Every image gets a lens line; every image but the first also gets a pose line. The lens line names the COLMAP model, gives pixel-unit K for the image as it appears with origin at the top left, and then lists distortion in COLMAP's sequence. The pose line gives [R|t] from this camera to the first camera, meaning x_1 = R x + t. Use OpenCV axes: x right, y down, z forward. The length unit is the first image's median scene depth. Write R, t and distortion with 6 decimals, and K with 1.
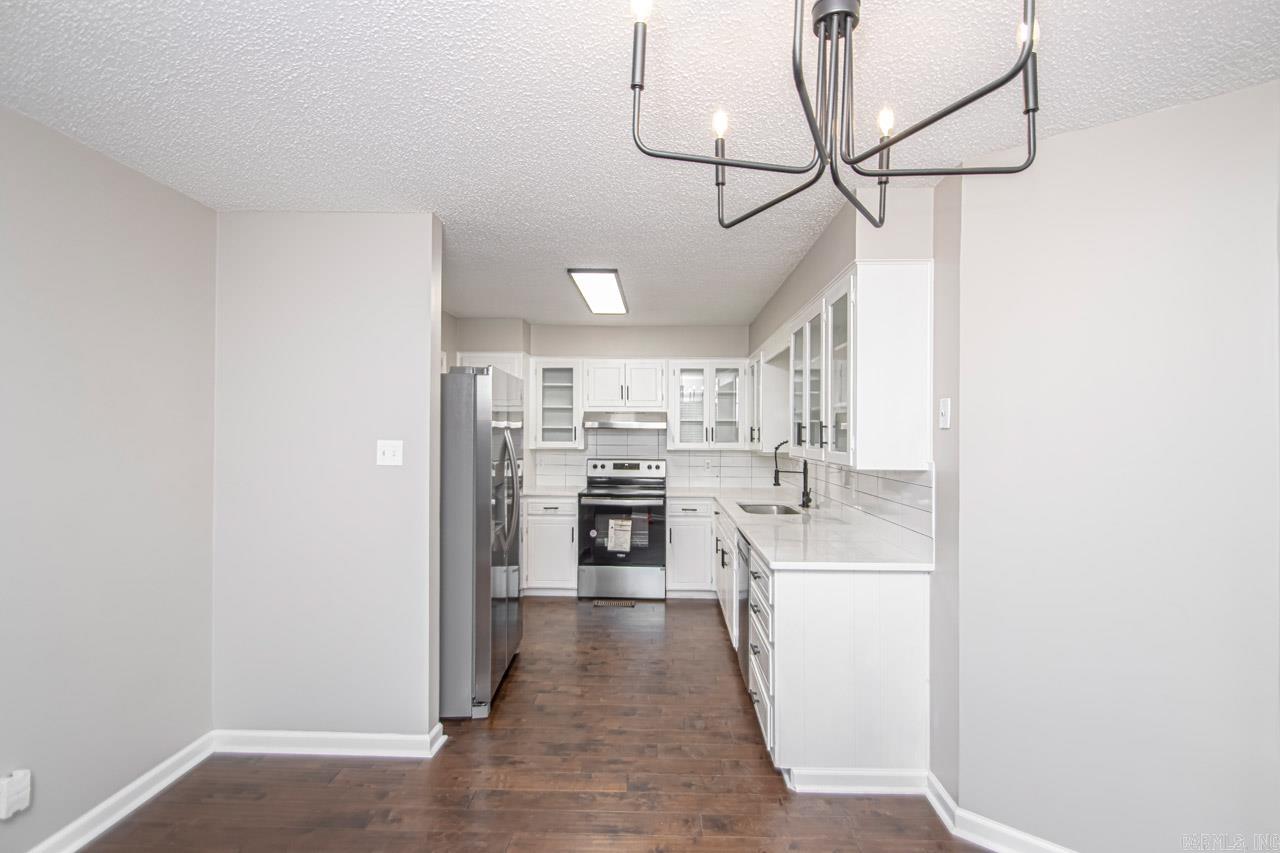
lens RADIAL K [[587.6, 0, 640.0], [0, 587.6, 426.5], [0, 0, 1]] dist [-0.013764, -0.000208]
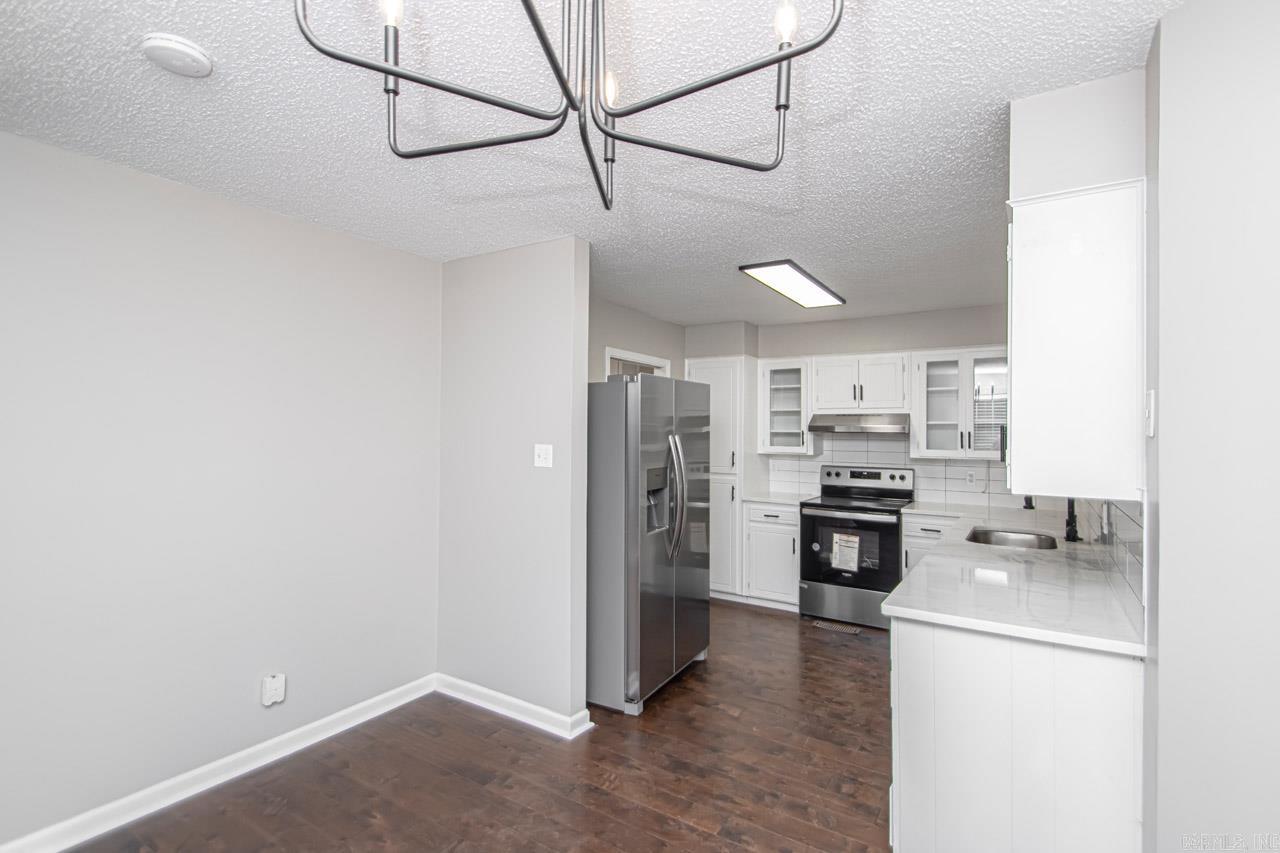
lens RADIAL K [[587.2, 0, 640.0], [0, 587.2, 426.5], [0, 0, 1]] dist [0.020481, -0.000022]
pose [[0.856437, -0.003111, -0.516242, 0.163354], [0.000898, 0.999989, -0.004537, -0.002706], [0.516250, 0.003422, 0.856431, 0.067804]]
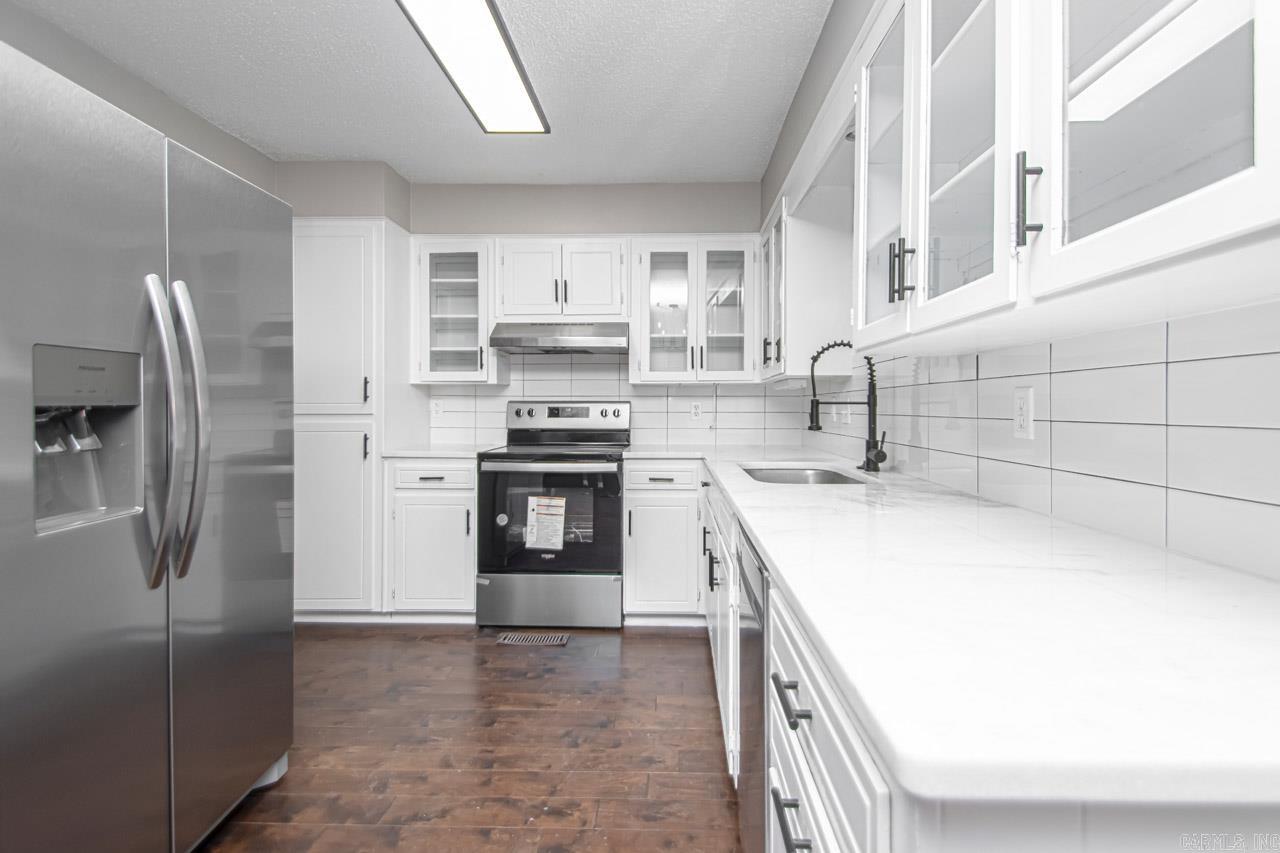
lens RADIAL K [[610.1, 0, 659.9], [0, 610.1, 400.9], [0, 0, 1]] dist [0.002602, 0.000147]
pose [[0.999745, -0.001622, 0.022511, 0.068523], [0.001532, 0.999991, 0.003992, 0.059167], [-0.022517, -0.003957, 0.999739, 0.379205]]
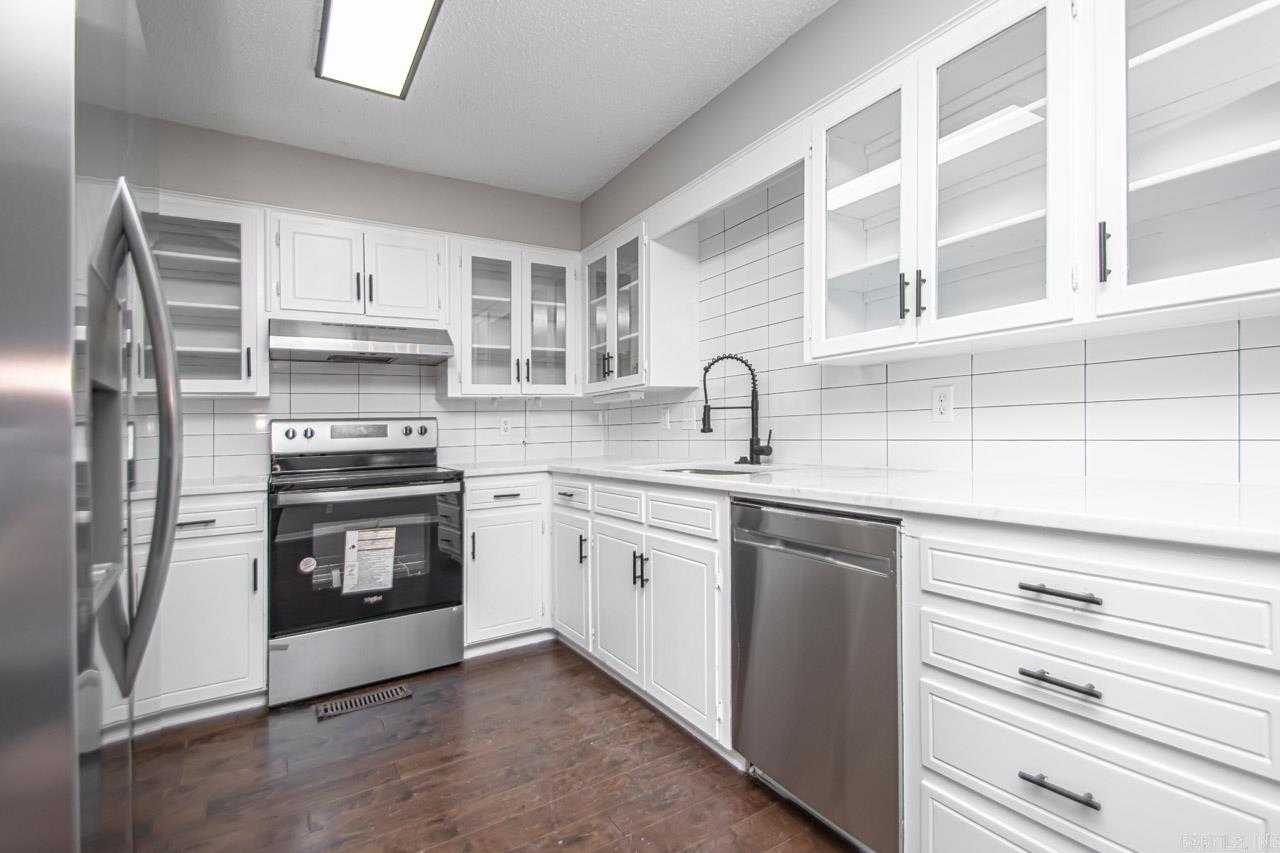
lens RADIAL K [[586.6, 0, 678.5], [0, 586.6, 424.4], [0, 0, 1]] dist [-0.001405, -0.000180]
pose [[0.811077, -0.022591, 0.584503, -0.112918], [0.023135, 0.999711, 0.006535, 0.072314], [-0.584481, 0.008222, 0.811365, 0.439349]]
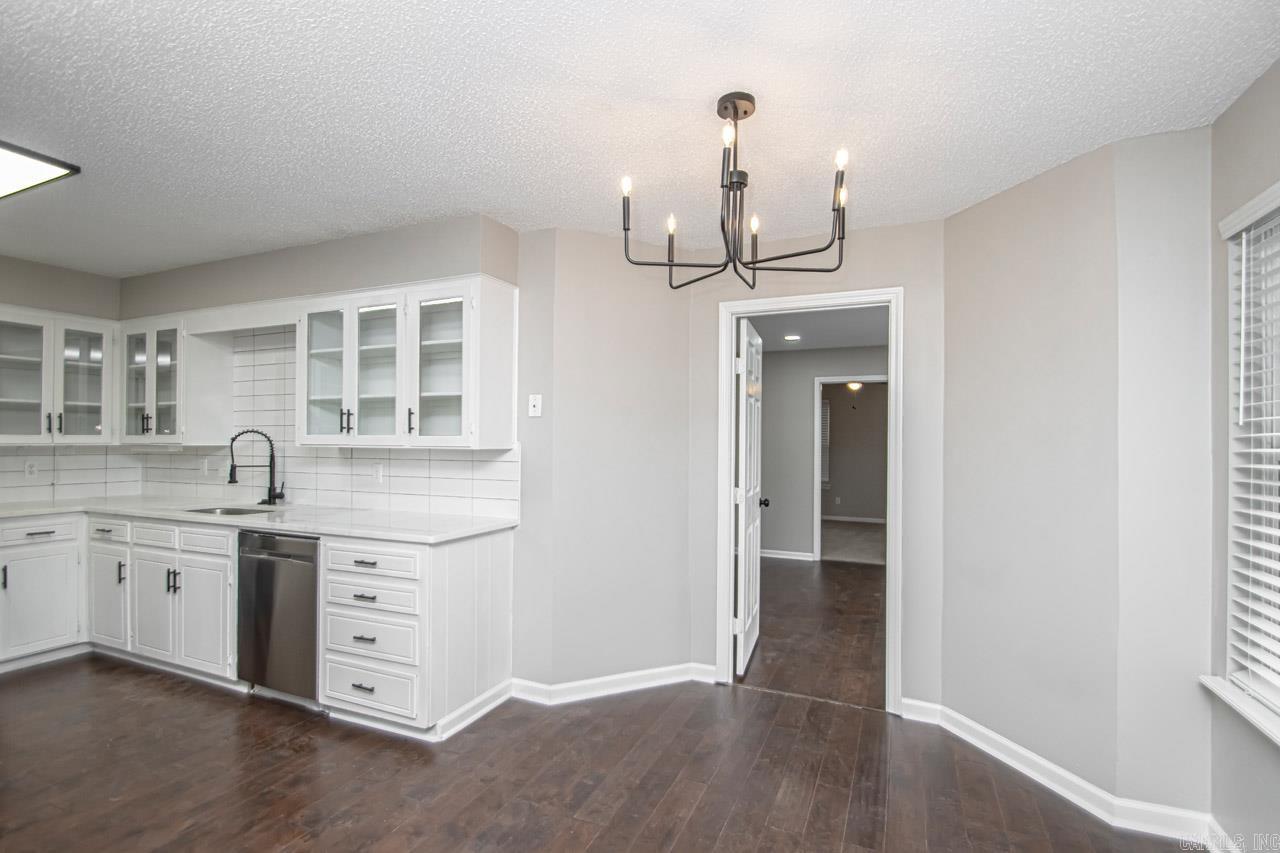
lens RADIAL K [[606.4, 0, 634.7], [0, 606.4, 459.1], [0, 0, 1]] dist [-0.000816, -0.015517]
pose [[0.375988, -0.031156, 0.926101, -0.292005], [-0.012529, 0.999172, 0.038701, 0.020240], [-0.926540, -0.026155, 0.375286, 0.112564]]
